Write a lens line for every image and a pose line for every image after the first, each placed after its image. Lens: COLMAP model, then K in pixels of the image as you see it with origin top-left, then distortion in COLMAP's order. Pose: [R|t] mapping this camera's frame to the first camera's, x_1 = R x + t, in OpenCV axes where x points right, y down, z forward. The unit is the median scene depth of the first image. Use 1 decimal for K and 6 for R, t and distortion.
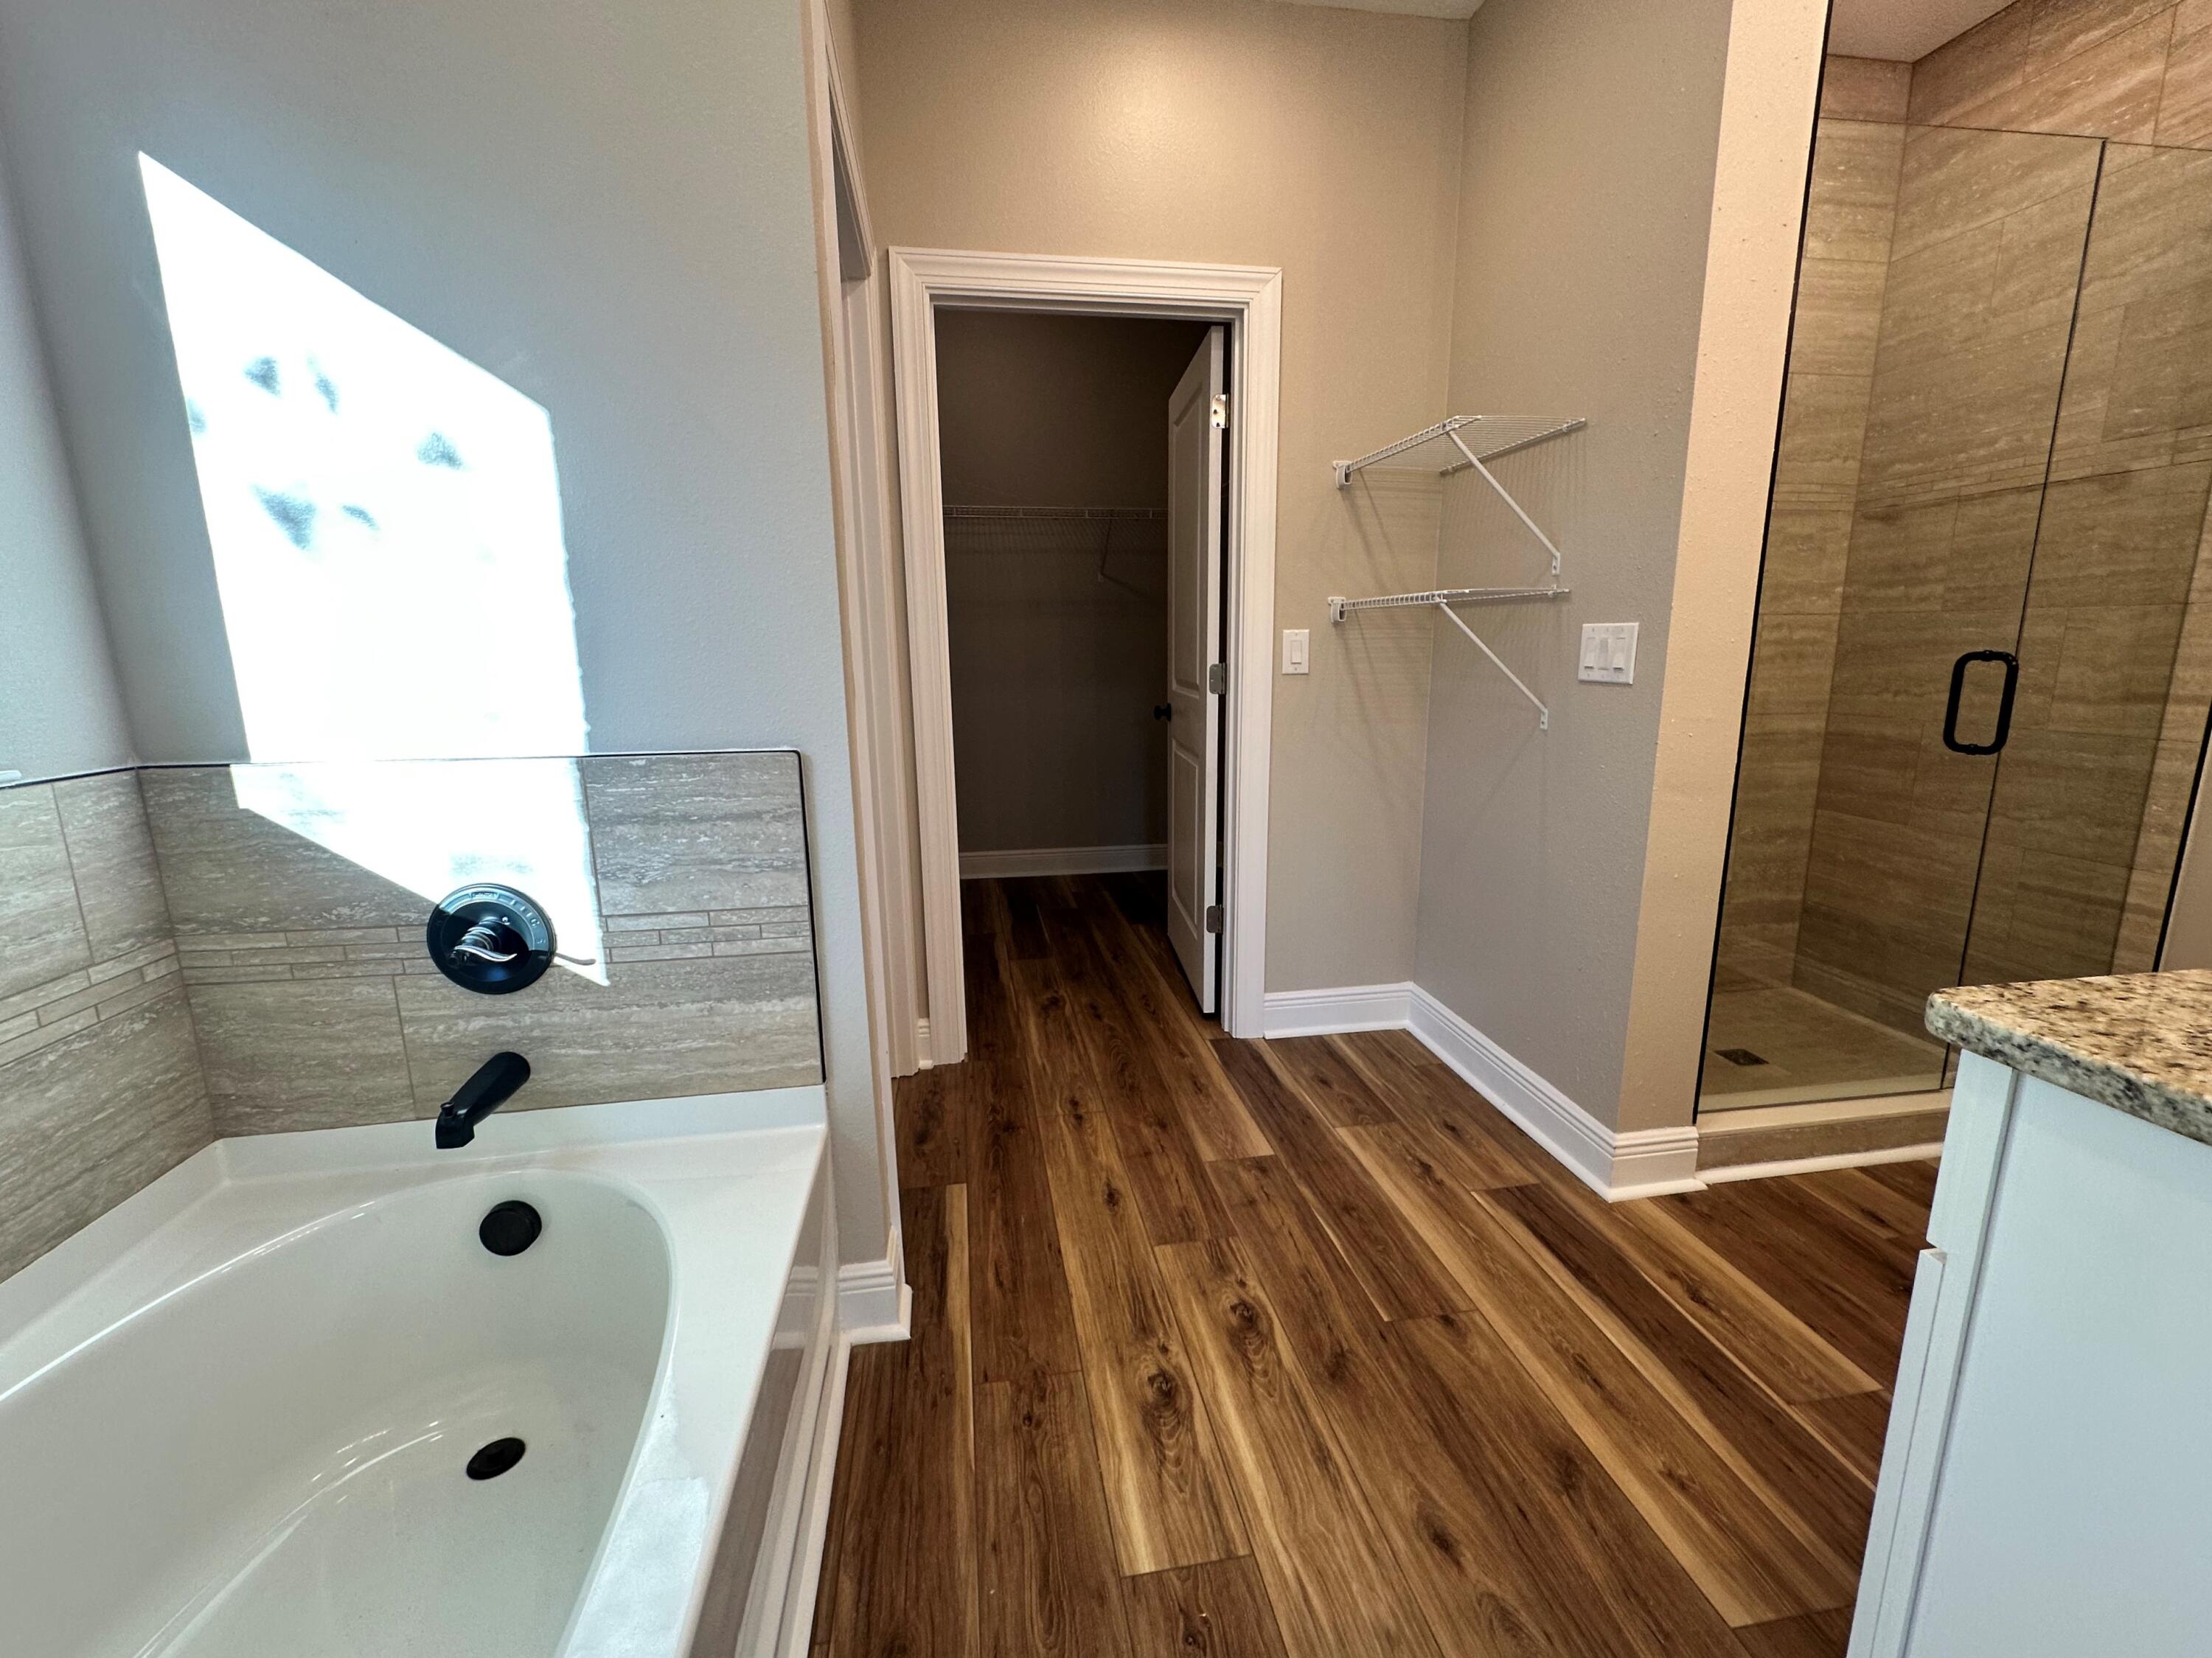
lens RADIAL K [[930.0, 0, 1106.0], [0, 930.0, 829.0], [0, 0, 1]] dist [-0.002229, 0.000008]
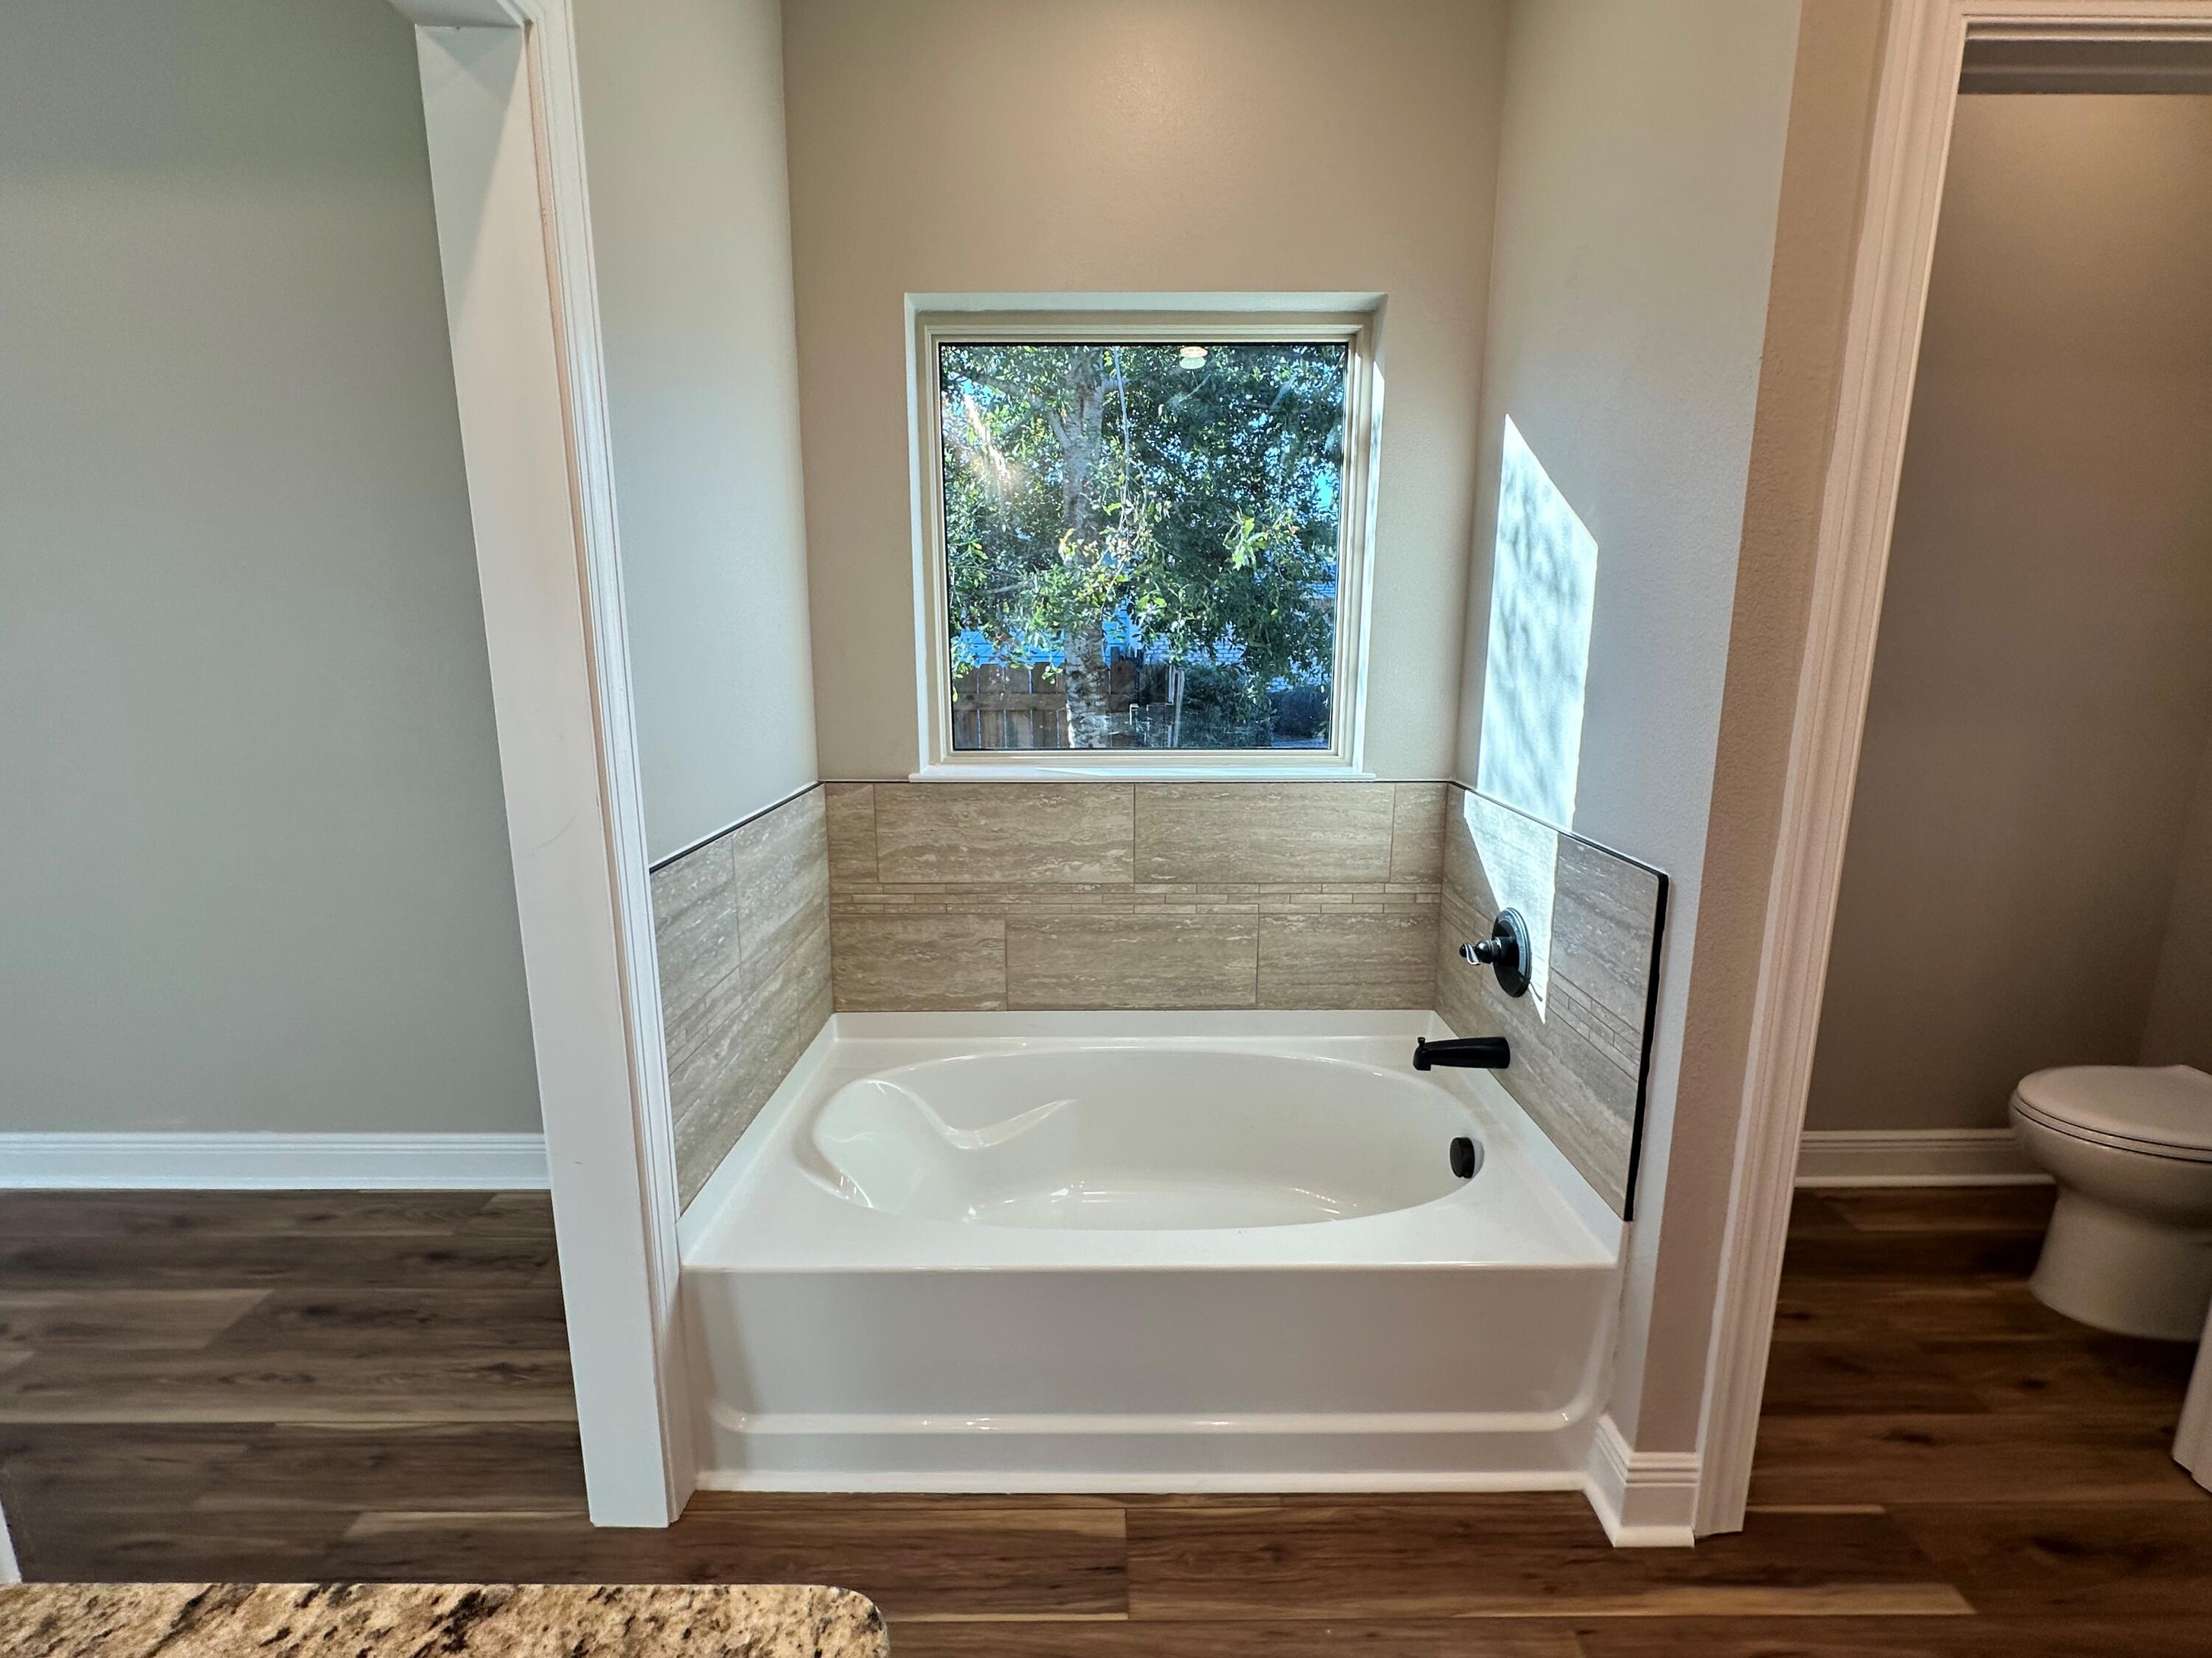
lens RADIAL K [[964.4, 0, 1106.0], [0, 964.4, 829.0], [0, 0, 1]] dist [-0.001666, -0.000127]
pose [[-0.155691, 0.207154, -0.965840, 0.772559], [-0.190846, 0.953033, 0.235171, -0.282502], [0.969194, 0.220941, -0.108845, 0.619301]]
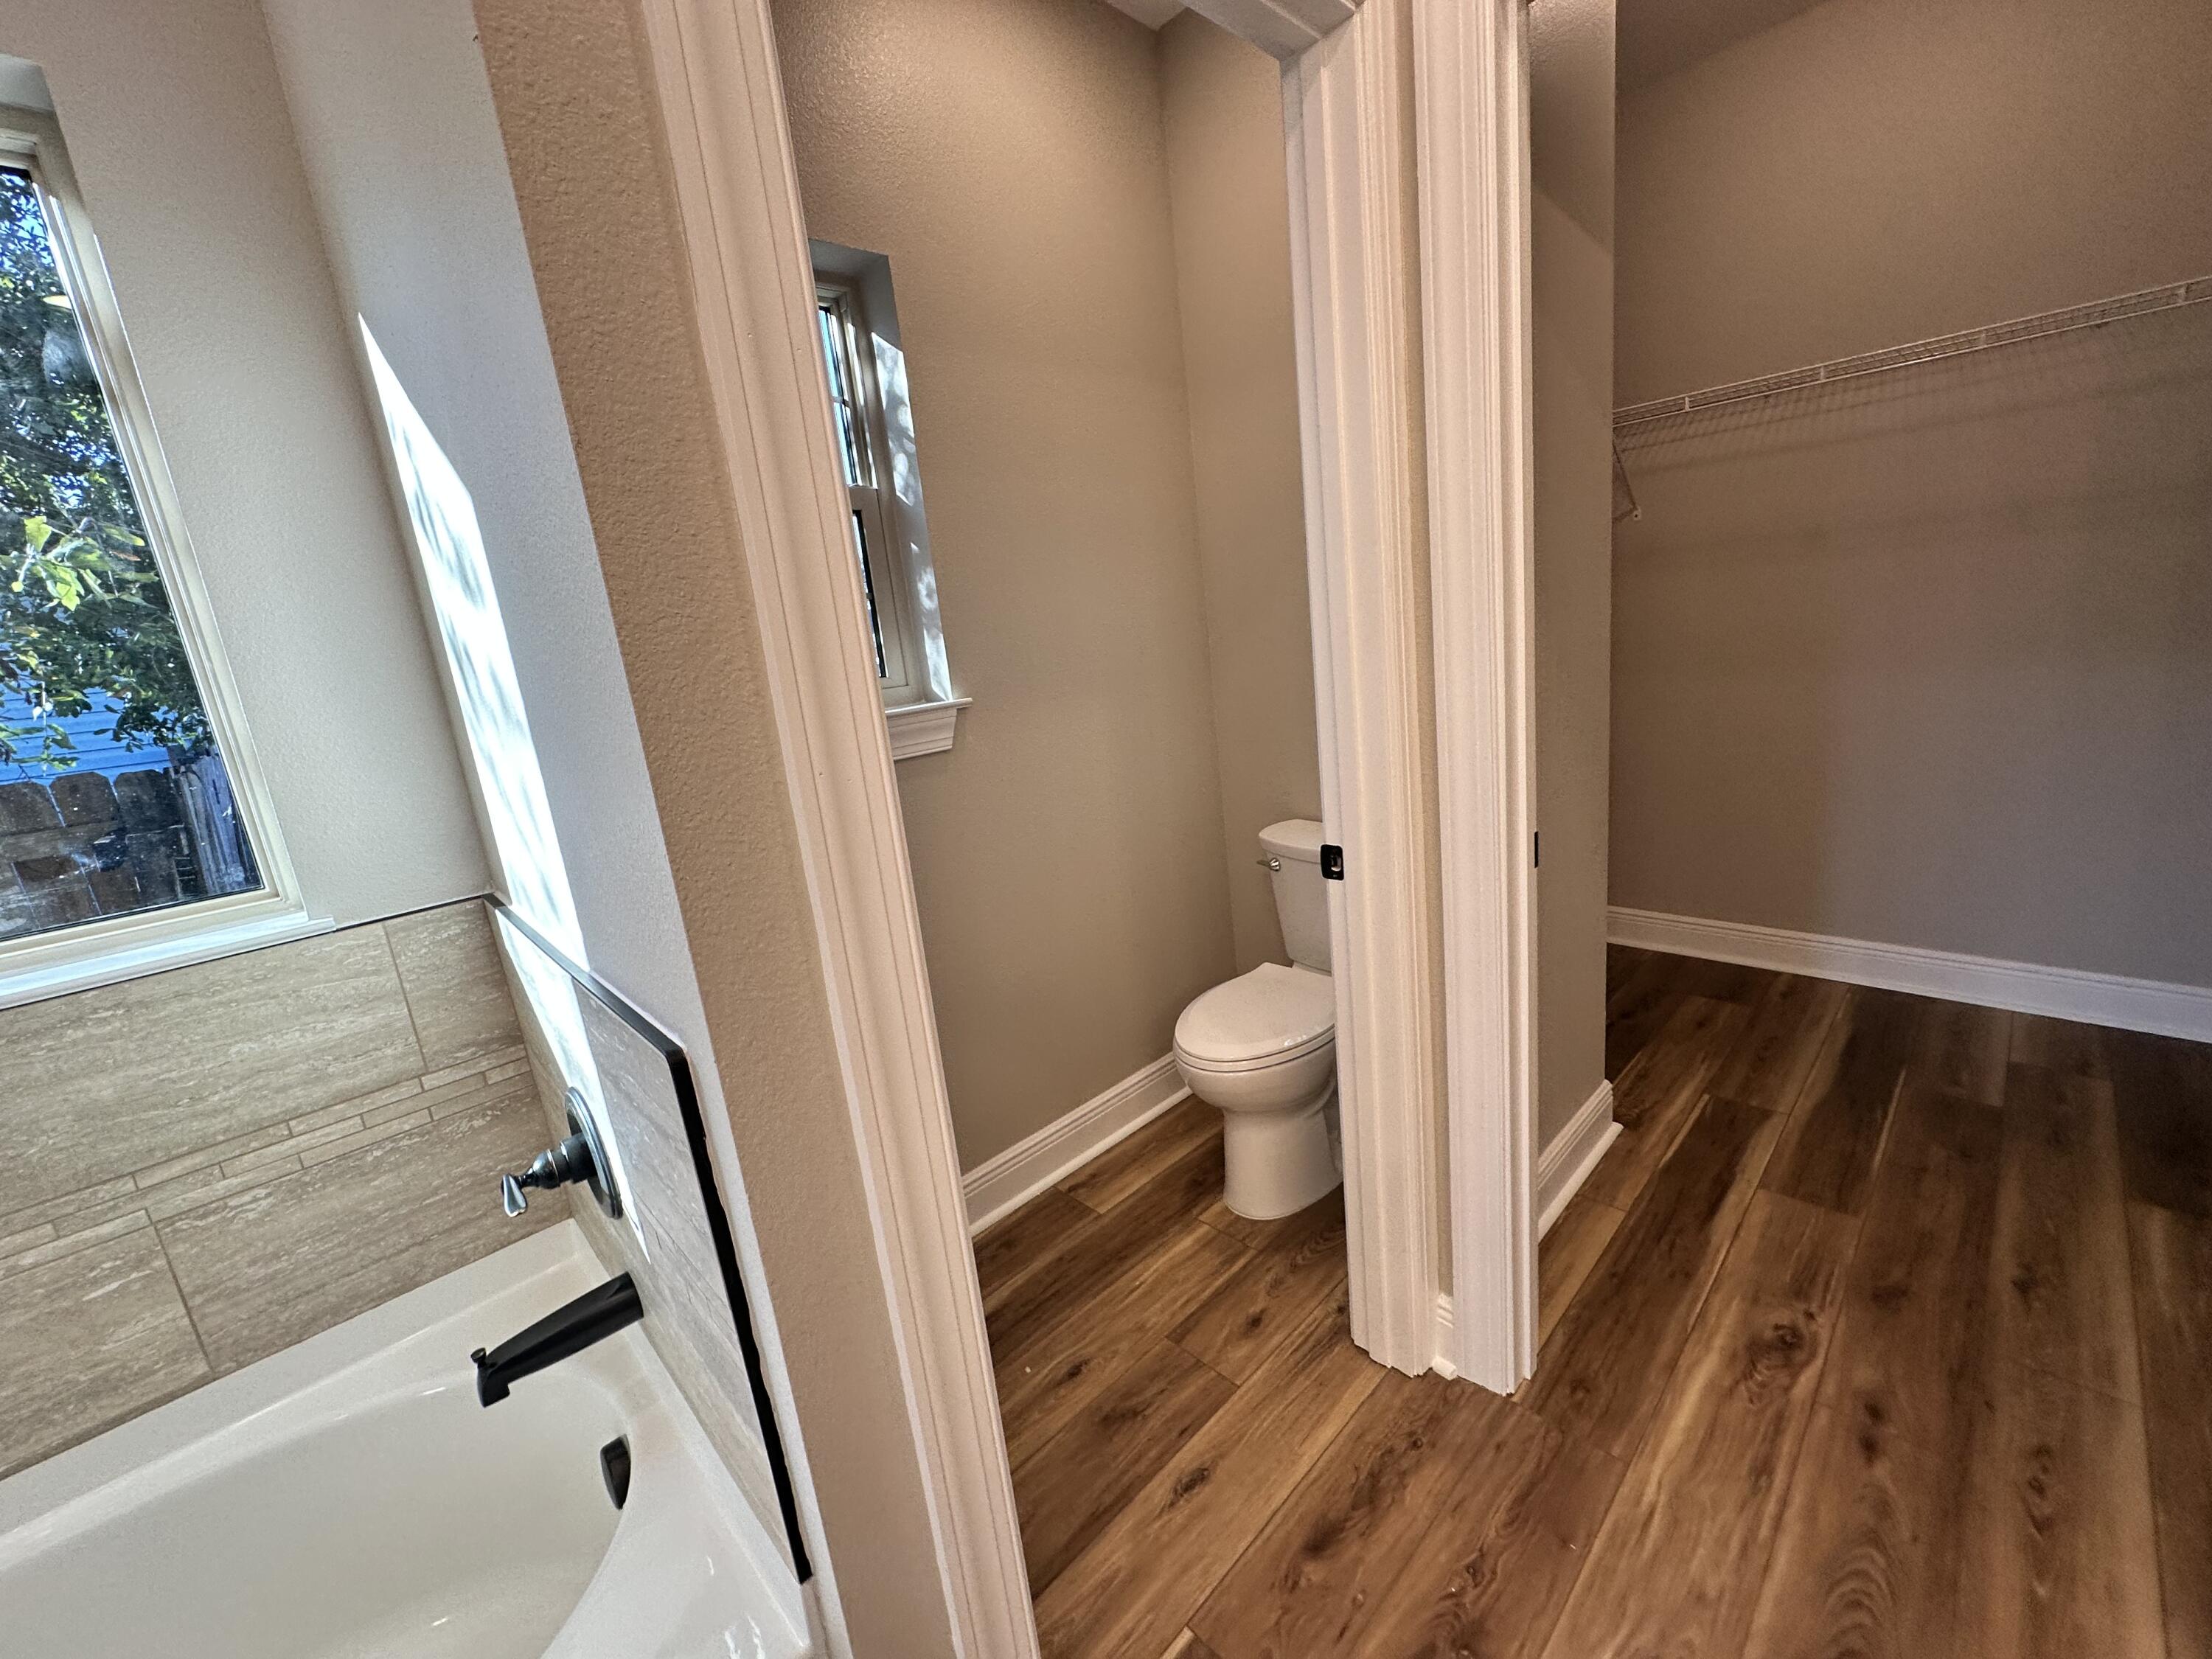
lens RADIAL K [[881.4, 0, 1106.0], [0, 881.4, 829.5], [0, 0, 1]] dist [-0.000623, -0.000401]
pose [[0.565366, 0.133480, -0.813969, 0.222037], [-0.061656, 0.990897, 0.119670, -0.322310], [0.822533, -0.017471, 0.568449, 1.035745]]
